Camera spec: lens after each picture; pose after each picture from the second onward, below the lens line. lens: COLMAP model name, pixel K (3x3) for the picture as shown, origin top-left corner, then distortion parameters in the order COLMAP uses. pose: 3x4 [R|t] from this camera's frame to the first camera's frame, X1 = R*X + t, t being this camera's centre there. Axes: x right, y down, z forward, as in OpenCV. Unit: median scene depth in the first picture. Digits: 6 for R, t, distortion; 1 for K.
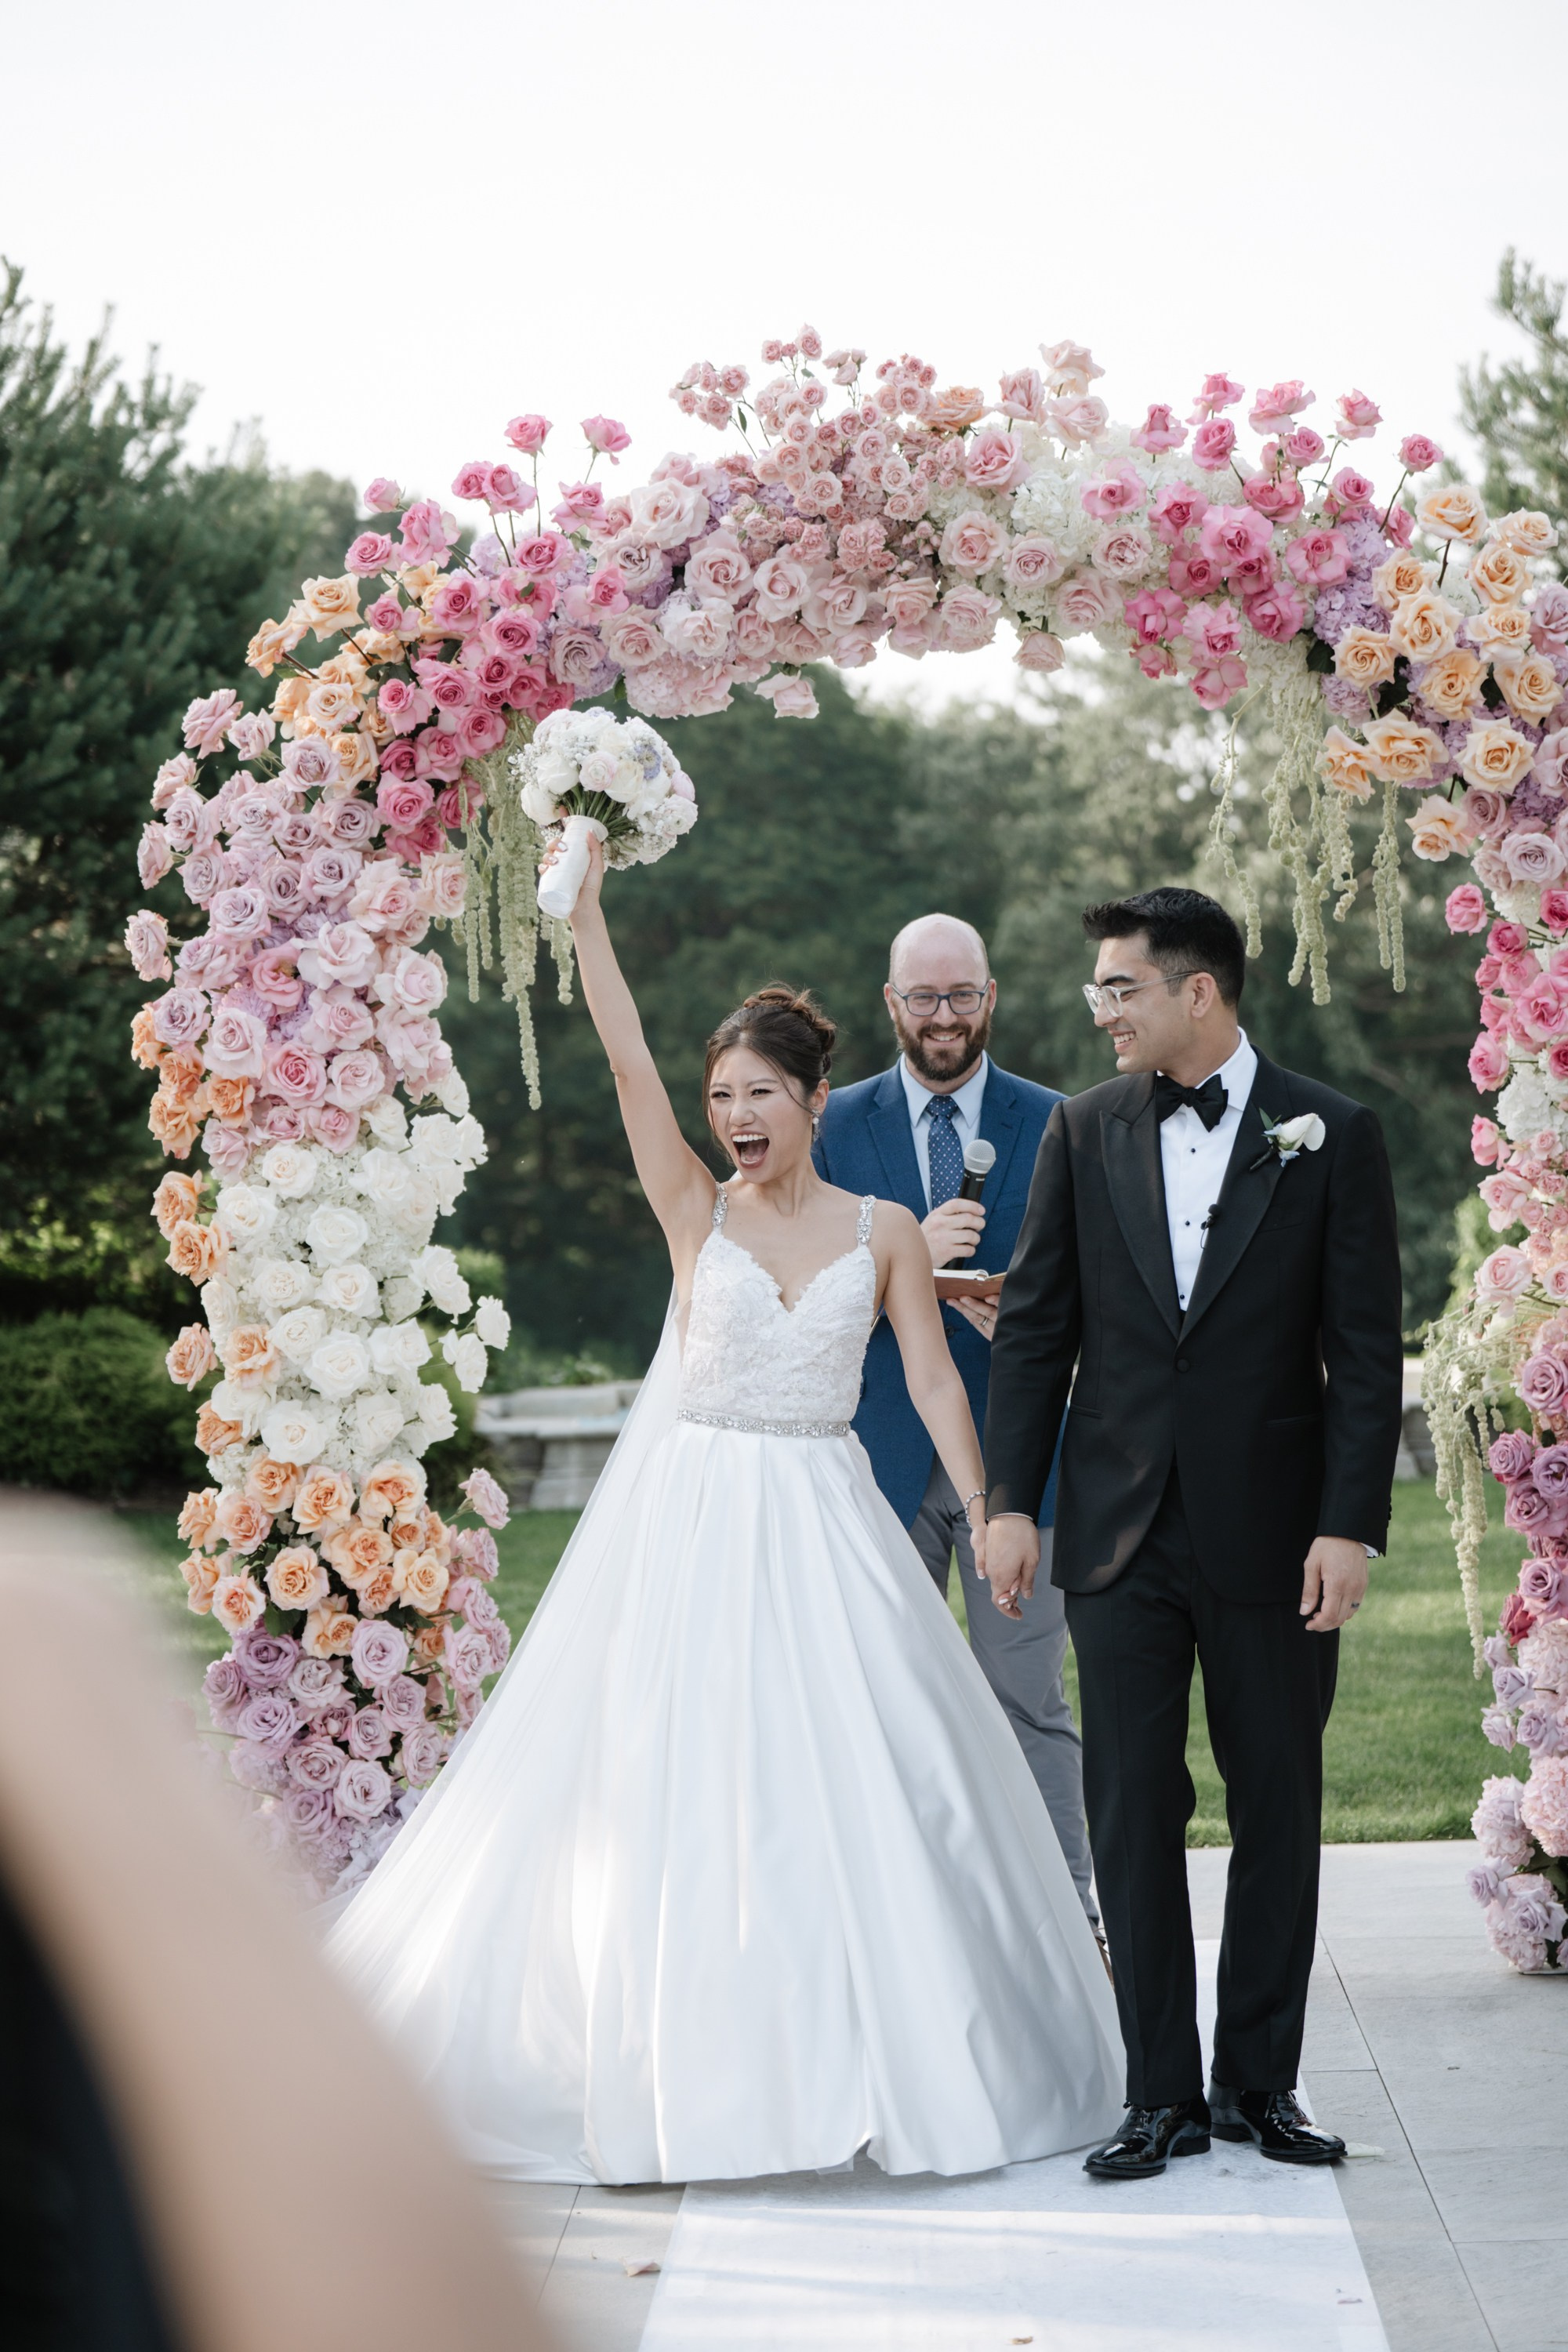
lens RADIAL K [[5474.5, 0, 775.6], [0, 5474.5, 1134.5], [0, 0, 1]] dist [0.045106, 0.000000]
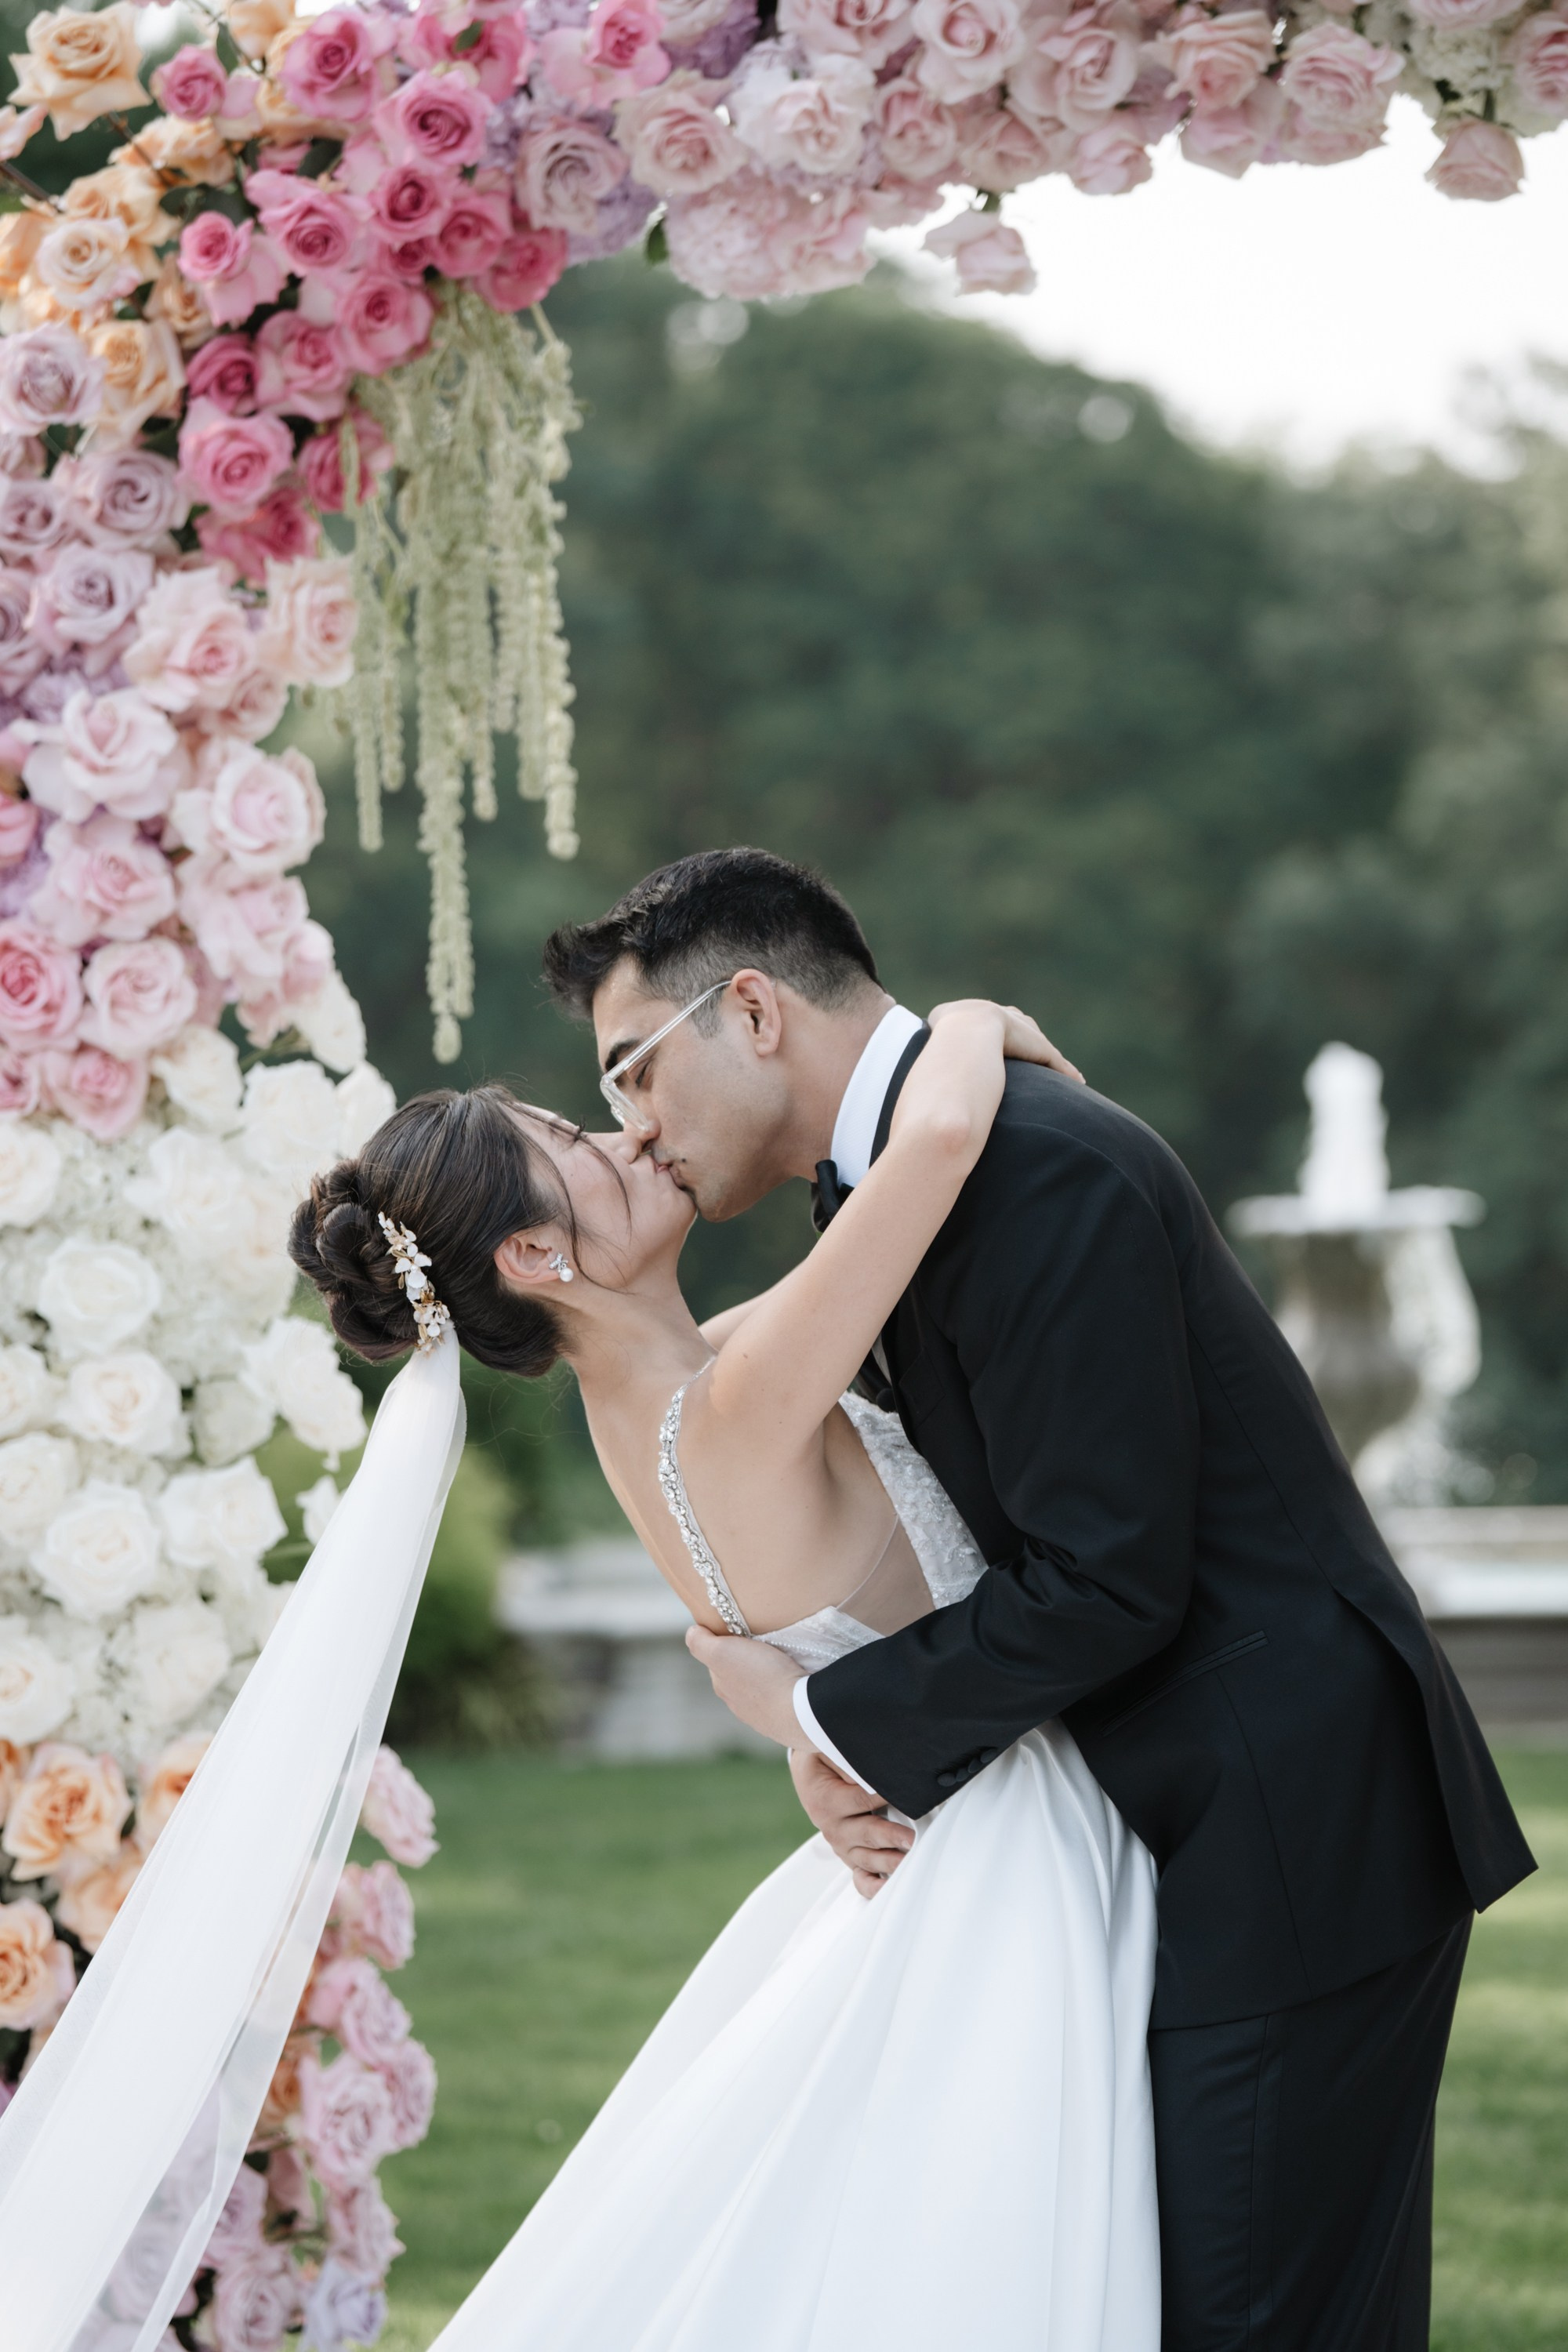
lens RADIAL K [[8390.2, 0, 765.2], [0, 8390.2, 1179.0], [0, 0, 1]] dist [0.855021, 0.000000]
pose [[0.999328, 0.006737, -0.036016, 0.011389], [-0.006516, 0.999959, 0.006260, 0.001816], [0.036057, -0.006021, 0.999332, 0.204938]]
